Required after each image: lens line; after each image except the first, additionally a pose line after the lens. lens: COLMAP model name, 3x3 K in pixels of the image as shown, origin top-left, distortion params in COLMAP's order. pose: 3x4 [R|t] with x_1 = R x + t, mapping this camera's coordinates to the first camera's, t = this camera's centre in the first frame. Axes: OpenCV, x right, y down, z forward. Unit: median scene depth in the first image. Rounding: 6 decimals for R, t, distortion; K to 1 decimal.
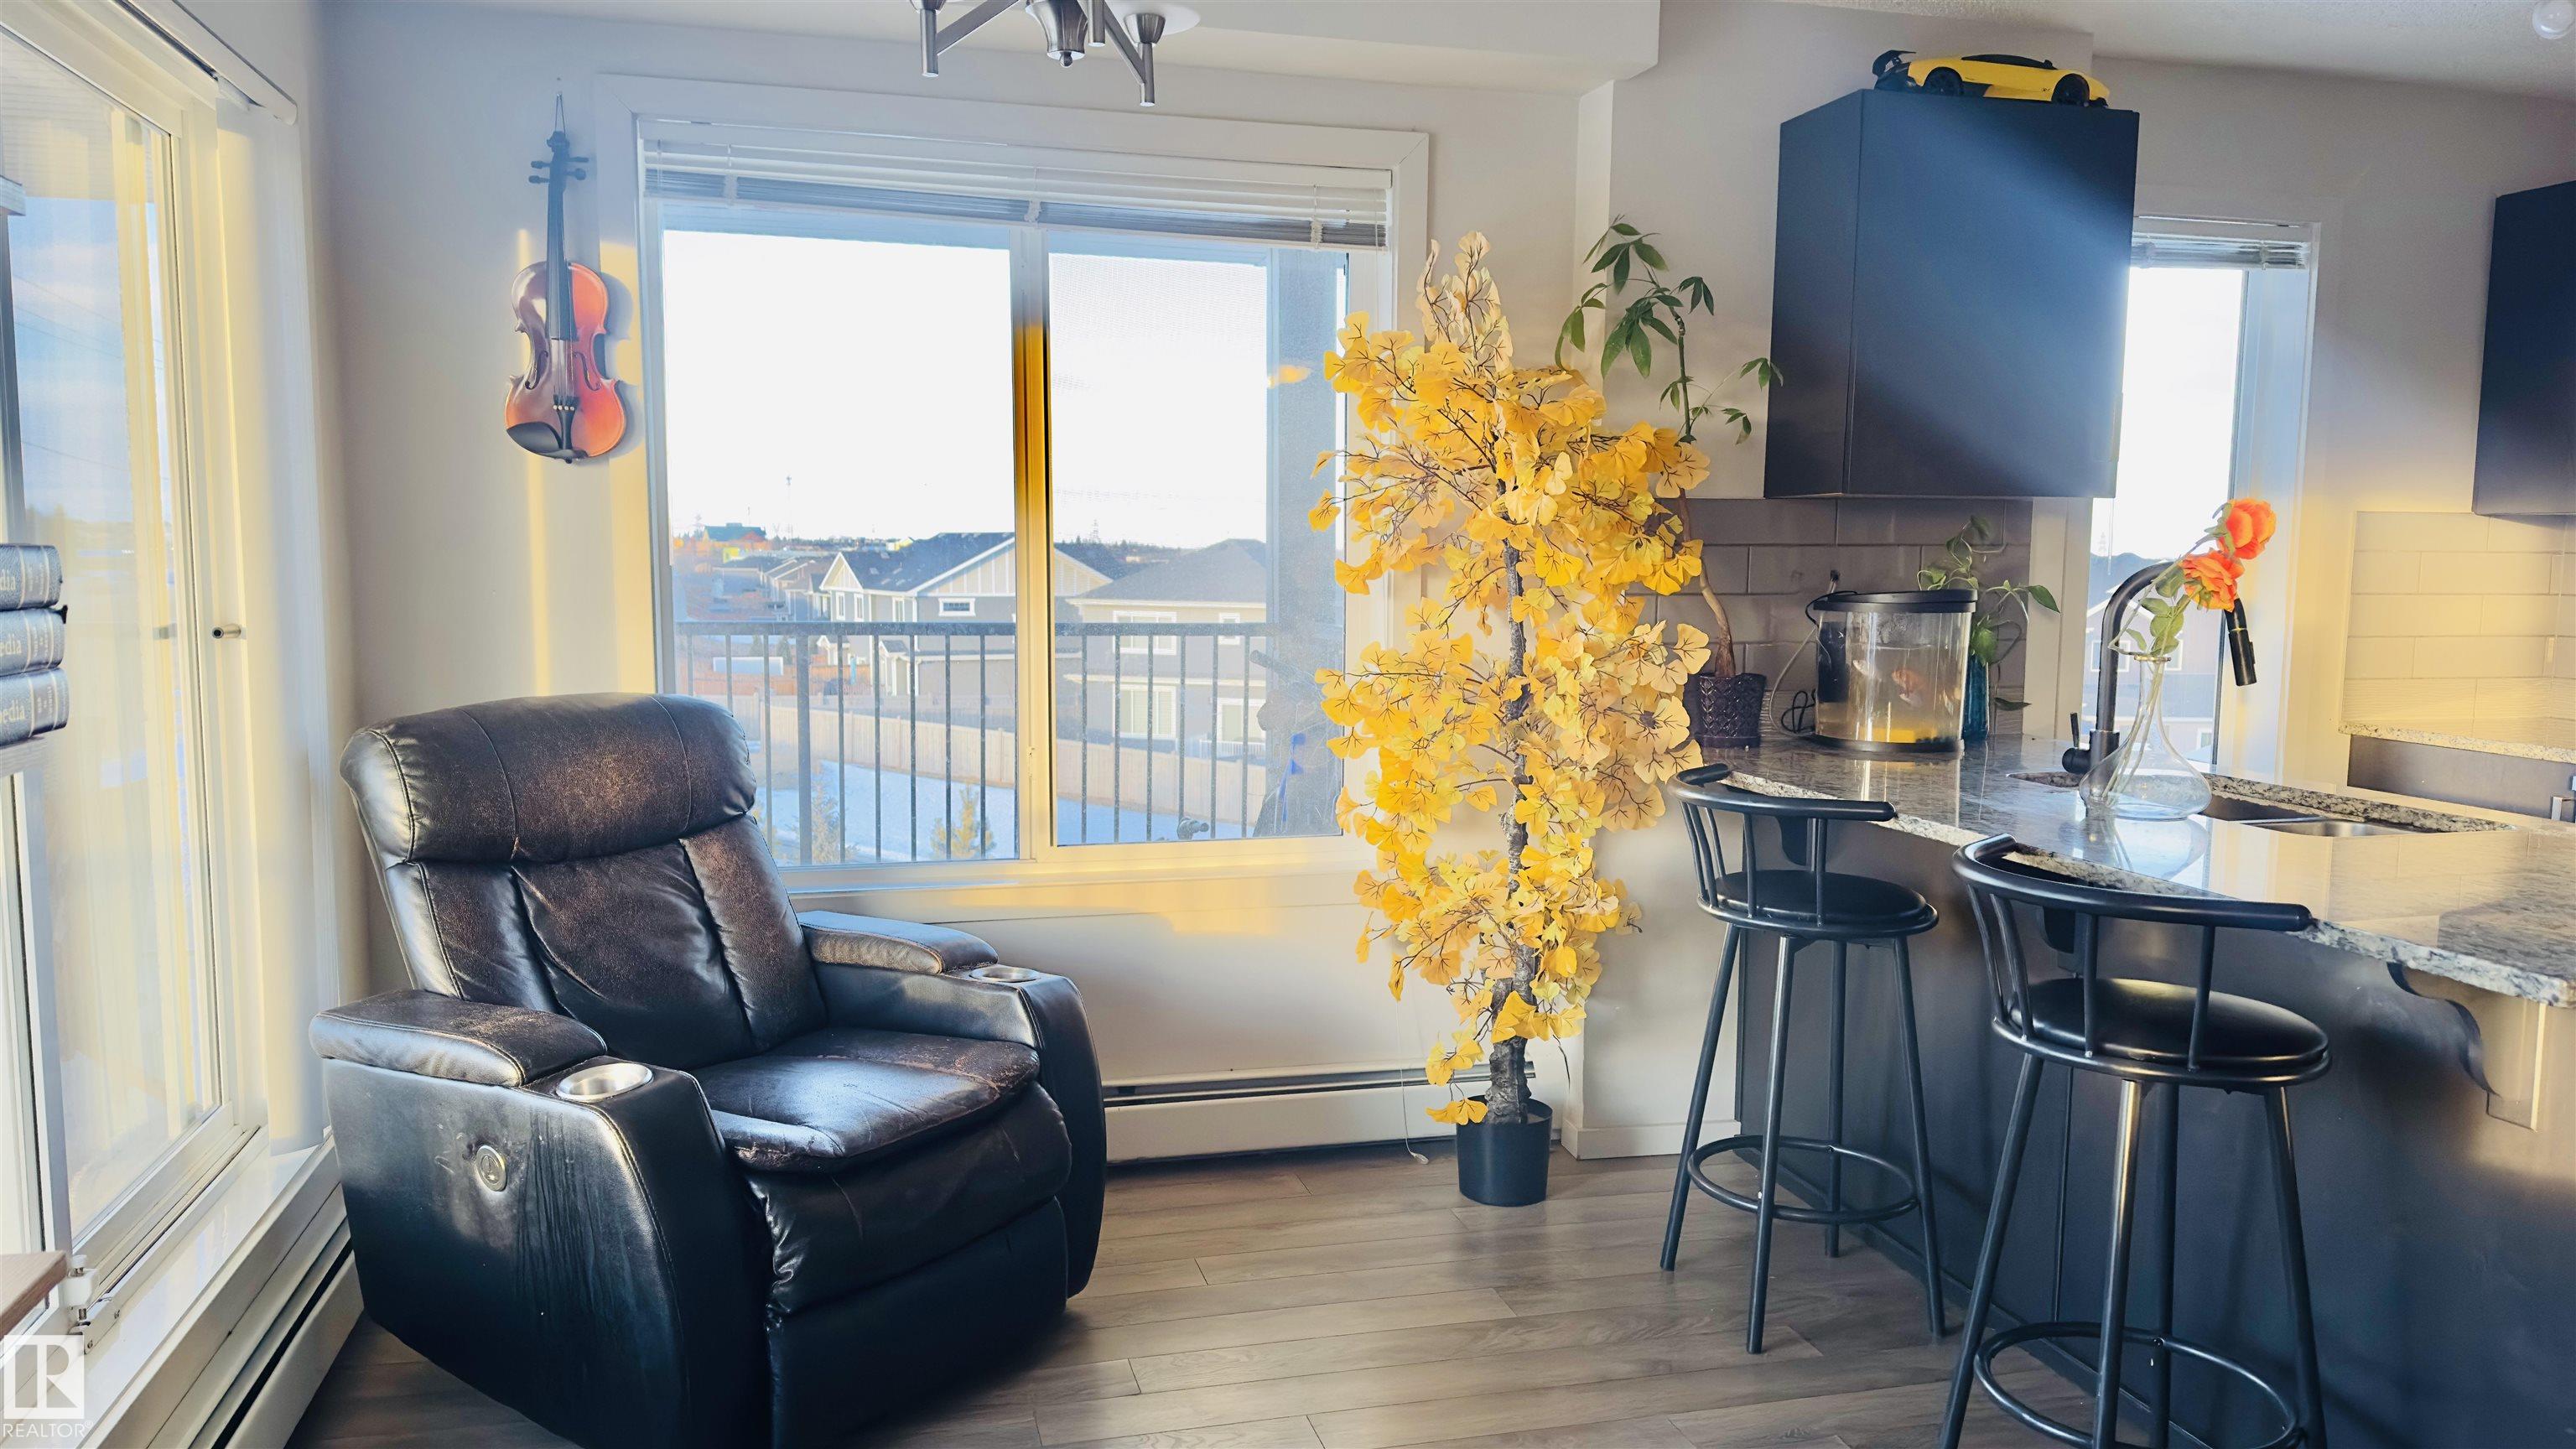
lens RADIAL K [[1812.4, 0, 1307.5], [0, 1812.4, 743.9], [0, 0, 1]] dist [0.065544, -0.023243]
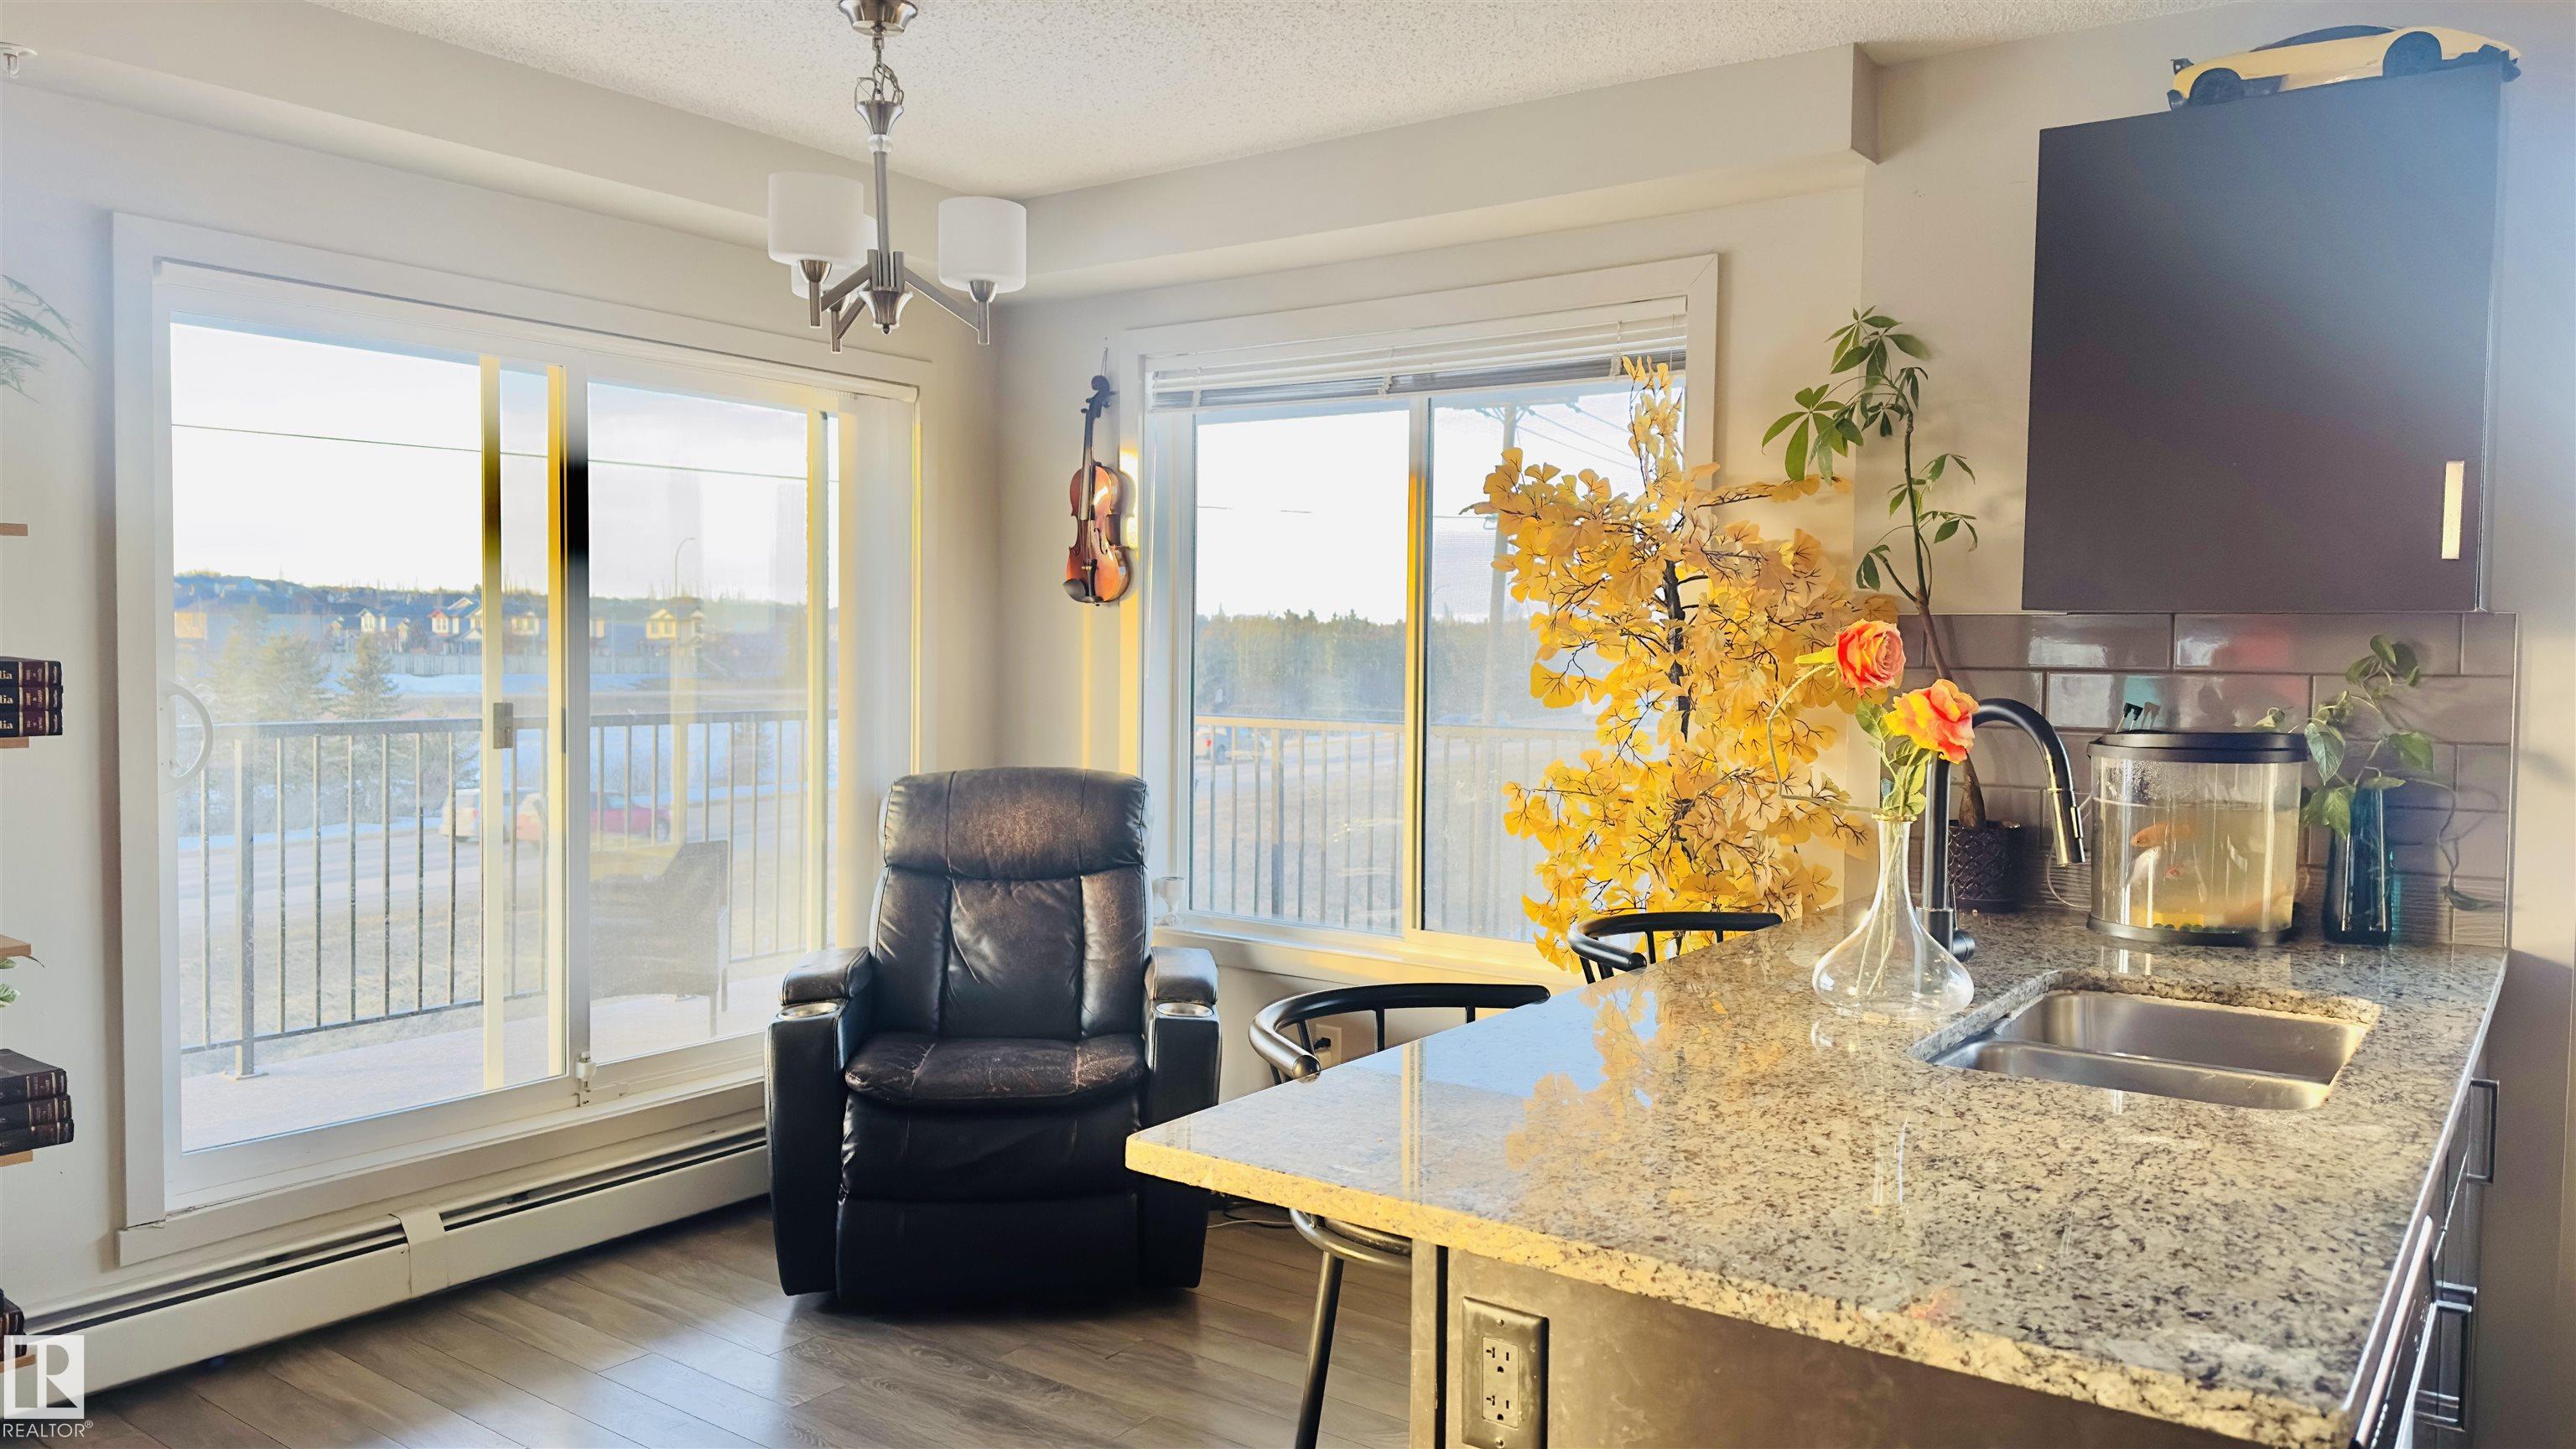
lens RADIAL K [[1812.4, 0, 1263.9], [0, 1812.4, 699.3], [0, 0, 1]] dist [0.065544, -0.023243]
pose [[0.621171, 0.022885, -0.783341, 0.695999], [-0.090557, 0.994974, -0.042741, -0.029632], [0.778426, 0.097486, 0.620121, 0.217750]]
